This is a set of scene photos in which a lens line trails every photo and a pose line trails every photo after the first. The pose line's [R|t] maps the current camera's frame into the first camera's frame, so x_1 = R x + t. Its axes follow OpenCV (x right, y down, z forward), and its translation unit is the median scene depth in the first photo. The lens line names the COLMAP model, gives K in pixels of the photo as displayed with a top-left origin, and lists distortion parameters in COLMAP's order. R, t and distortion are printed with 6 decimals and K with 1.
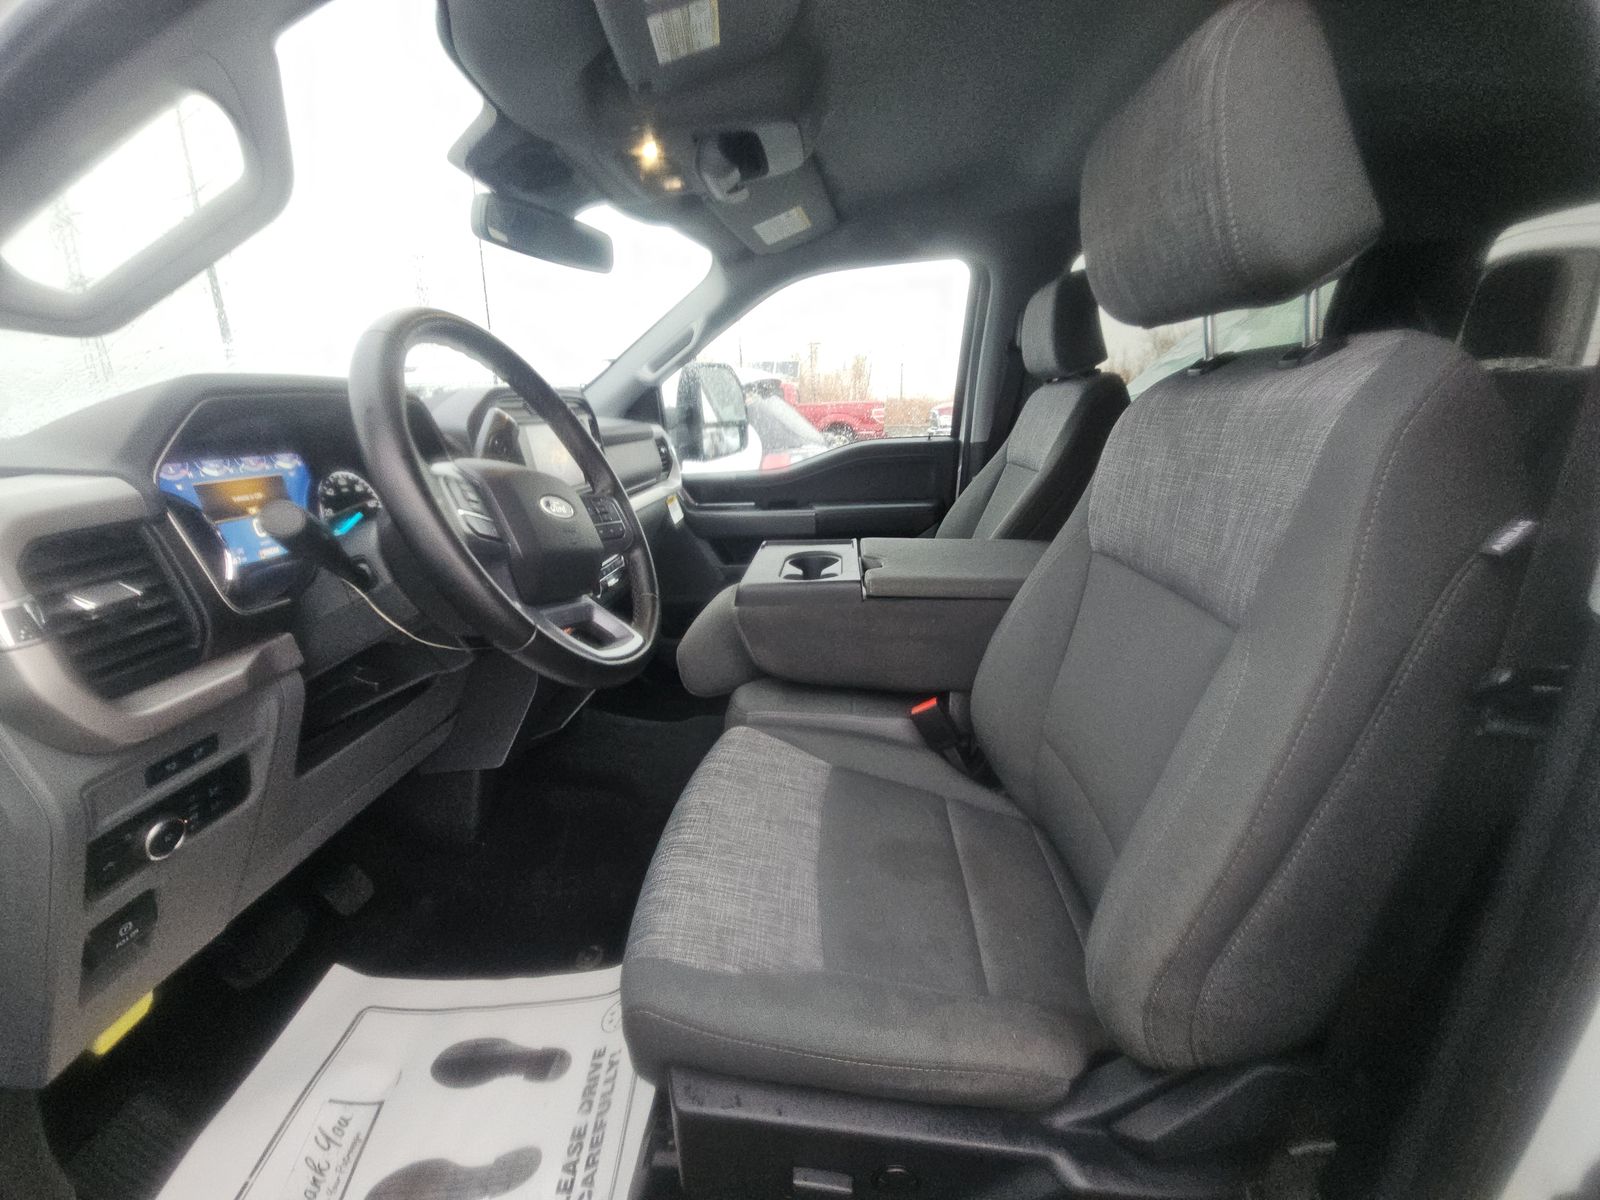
lens RADIAL K [[642.3, 0, 800.0], [0, 642.3, 600.0], [0, 0, 1]] dist [0.003479, -0.000140]
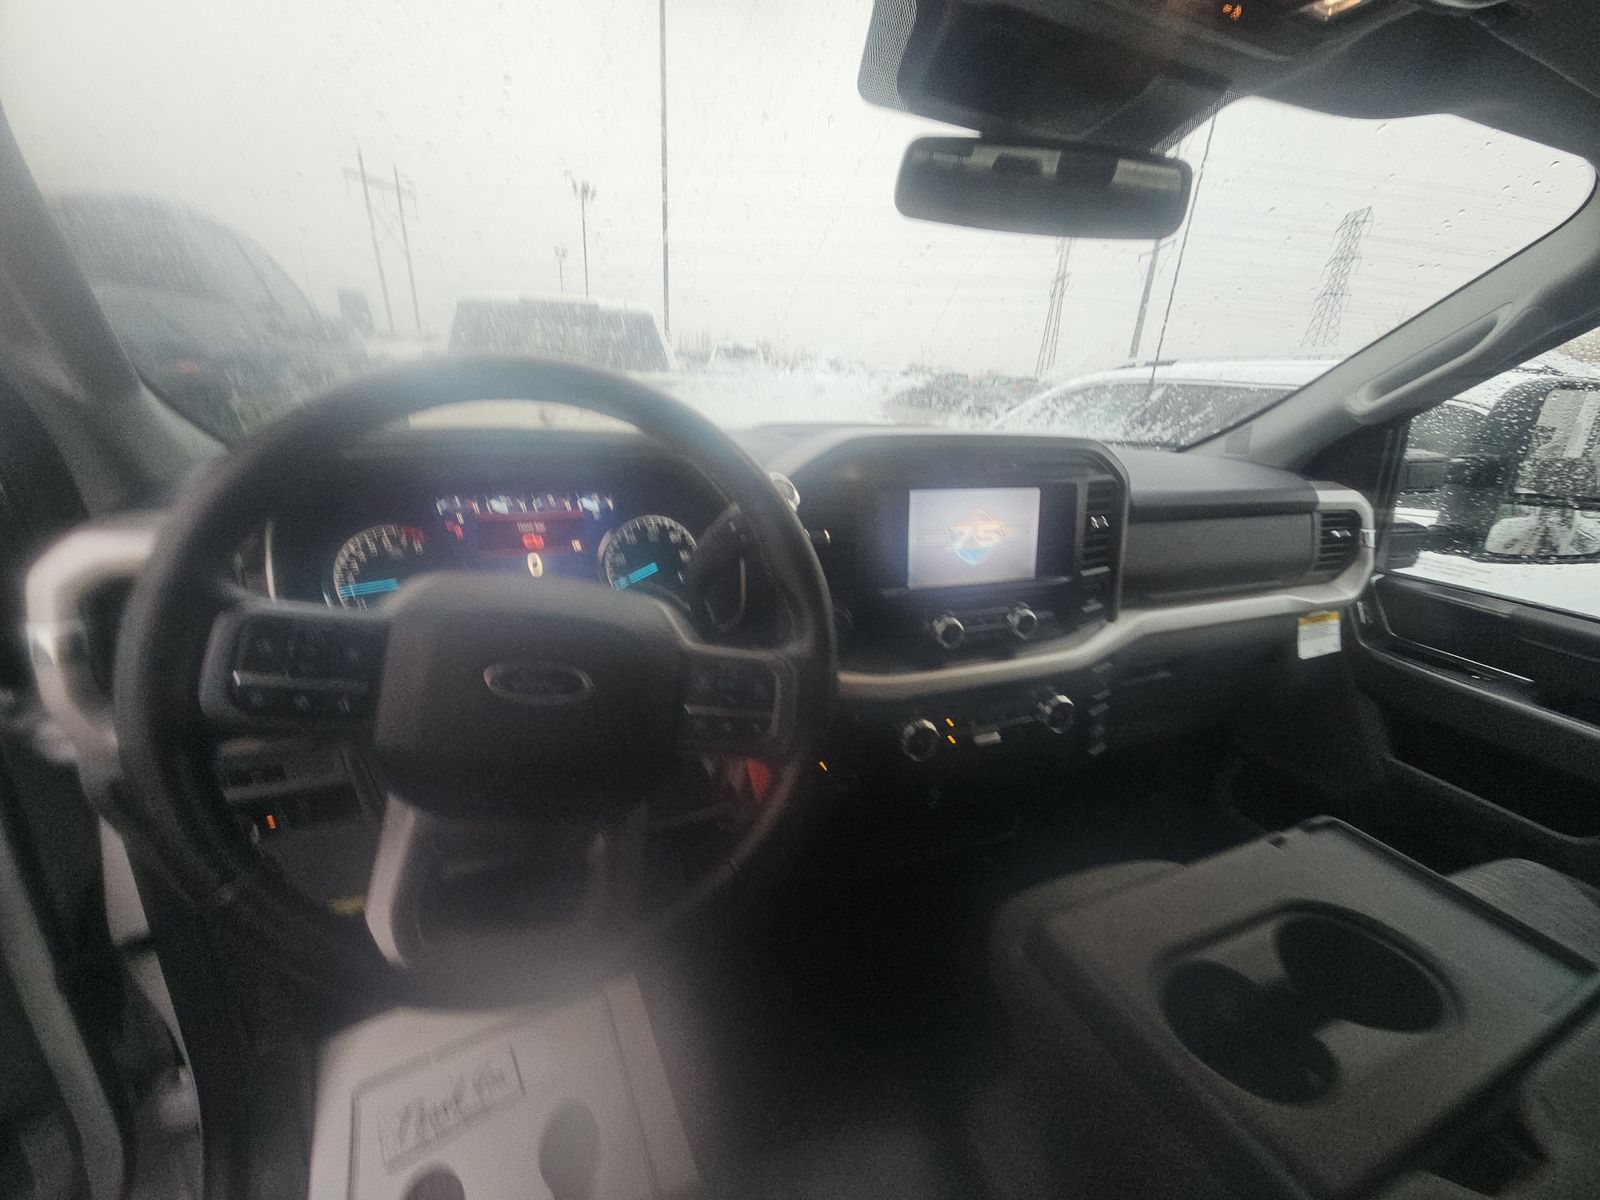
lens RADIAL K [[642.3, 0, 800.0], [0, 642.3, 600.0], [0, 0, 1]] dist [0.003479, -0.000140]
pose [[0.422372, 0.369612, -0.827641, 0.125850], [-0.322750, 0.914567, 0.243722, -0.263143], [0.847015, 0.164180, 0.505579, 0.501624]]
